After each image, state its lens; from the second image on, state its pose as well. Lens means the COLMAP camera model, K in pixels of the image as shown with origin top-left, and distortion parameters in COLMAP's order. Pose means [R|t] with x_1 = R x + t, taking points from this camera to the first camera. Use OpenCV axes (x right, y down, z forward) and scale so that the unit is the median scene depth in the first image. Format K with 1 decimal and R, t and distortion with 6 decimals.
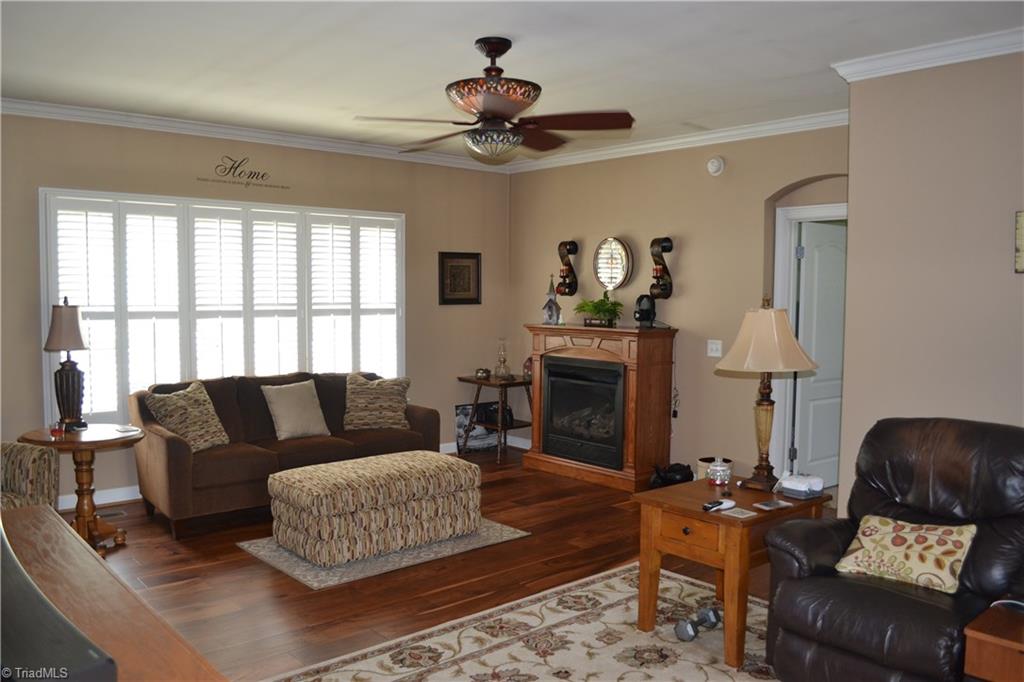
lens RADIAL K [[824.6, 0, 512.0], [0, 824.6, 341.0], [0, 0, 1]] dist [-0.085441, 0.012819]
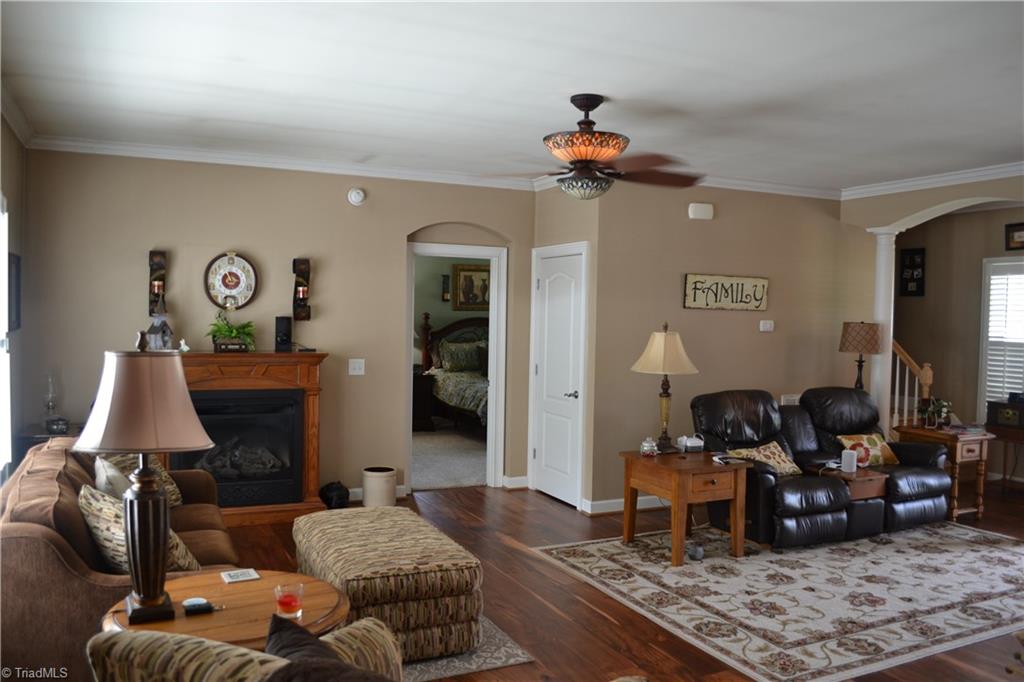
lens RADIAL K [[824.6, 0, 512.0], [0, 824.6, 341.0], [0, 0, 1]] dist [-0.085441, 0.012819]
pose [[0.272407, -0.034655, 0.961558, -1.187381], [0.040637, 0.998874, 0.024487, -0.070307], [-0.961323, 0.032404, 0.273509, 0.841541]]
